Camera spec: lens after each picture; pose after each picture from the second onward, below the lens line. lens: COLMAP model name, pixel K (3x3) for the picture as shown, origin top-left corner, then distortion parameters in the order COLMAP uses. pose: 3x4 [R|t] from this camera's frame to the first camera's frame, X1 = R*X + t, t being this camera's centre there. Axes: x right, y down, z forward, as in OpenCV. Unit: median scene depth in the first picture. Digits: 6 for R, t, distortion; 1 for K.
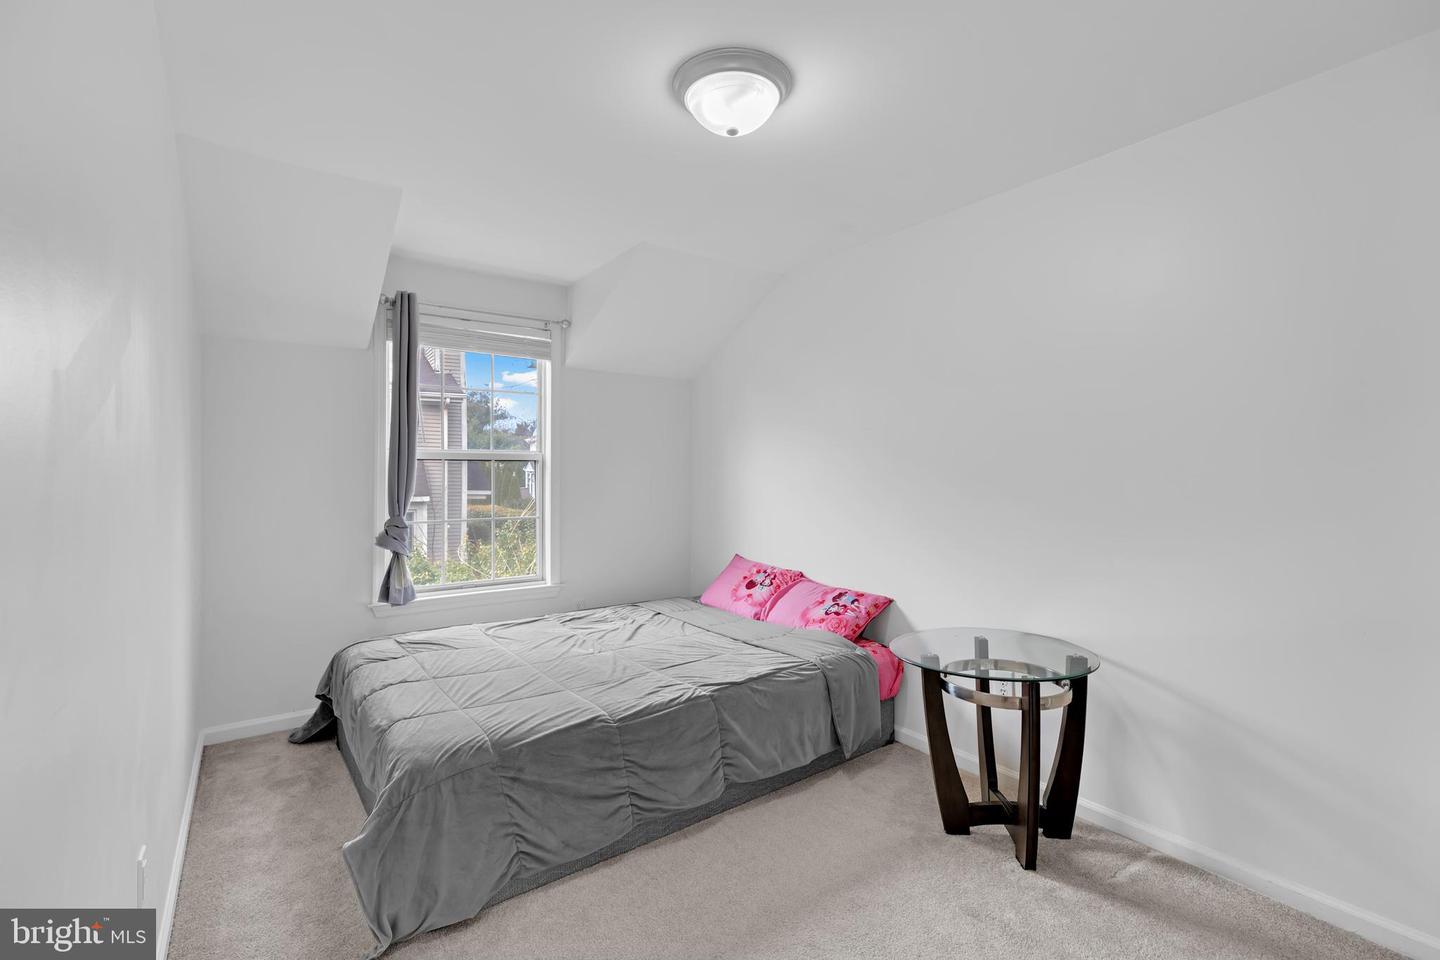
lens RADIAL K [[659.3, 0, 749.6], [0, 659.3, 475.9], [0, 0, 1]] dist [0.000835, 0.000498]
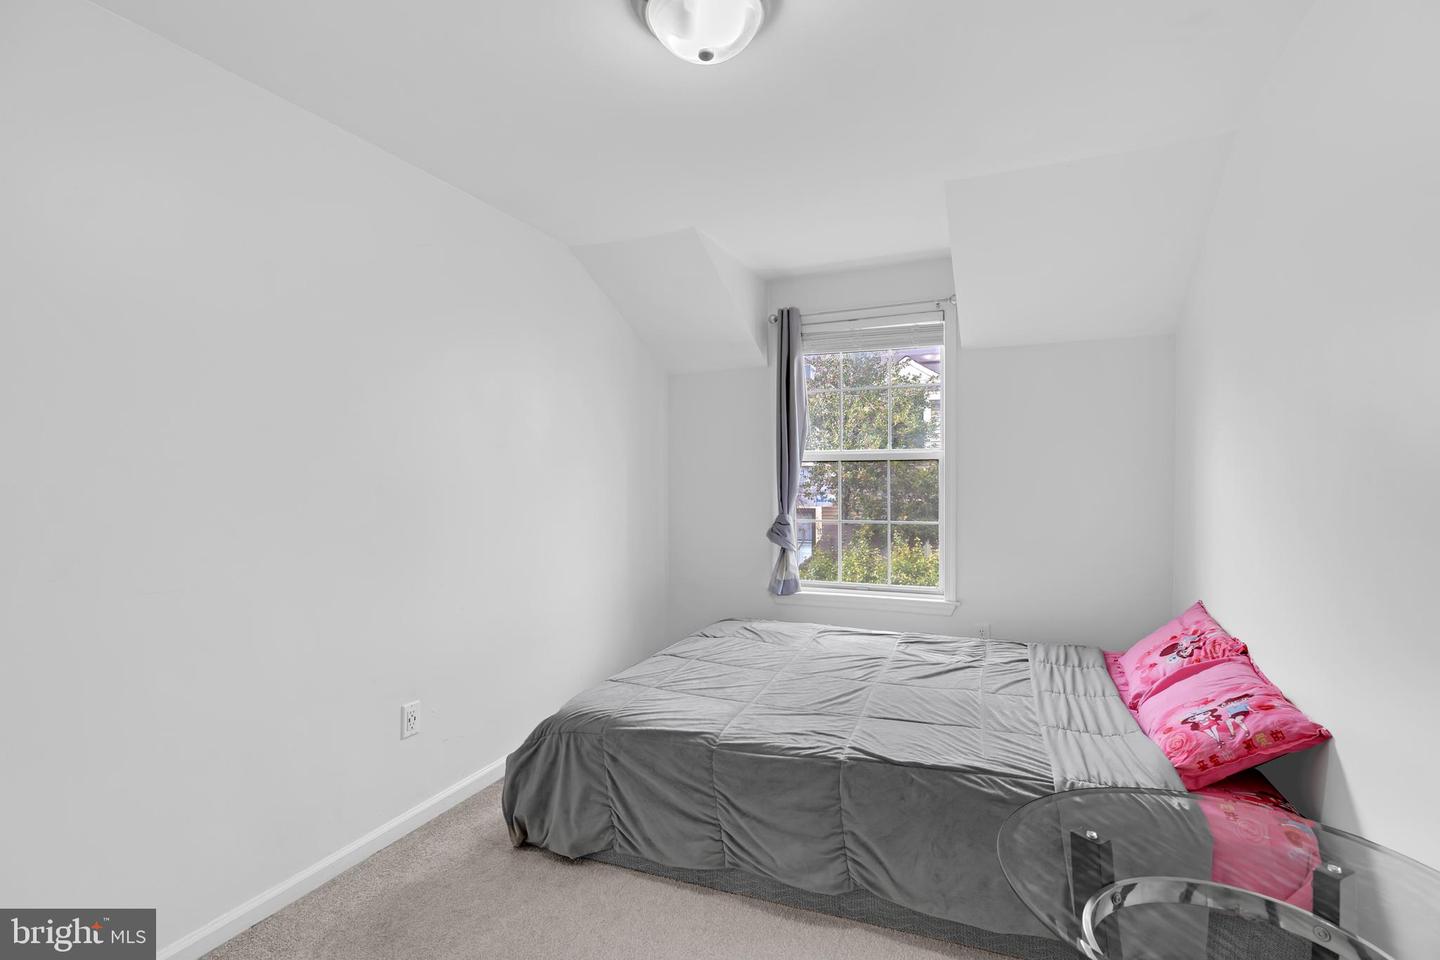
lens RADIAL K [[697.8, 0, 737.5], [0, 697.8, 480.1], [0, 0, 1]] dist [0.001066, 0.000340]
pose [[0.490804, 0.005506, -0.871252, 0.525406], [0.002539, 0.999967, 0.007750, -0.005209], [0.871266, -0.006016, 0.490774, 0.433174]]
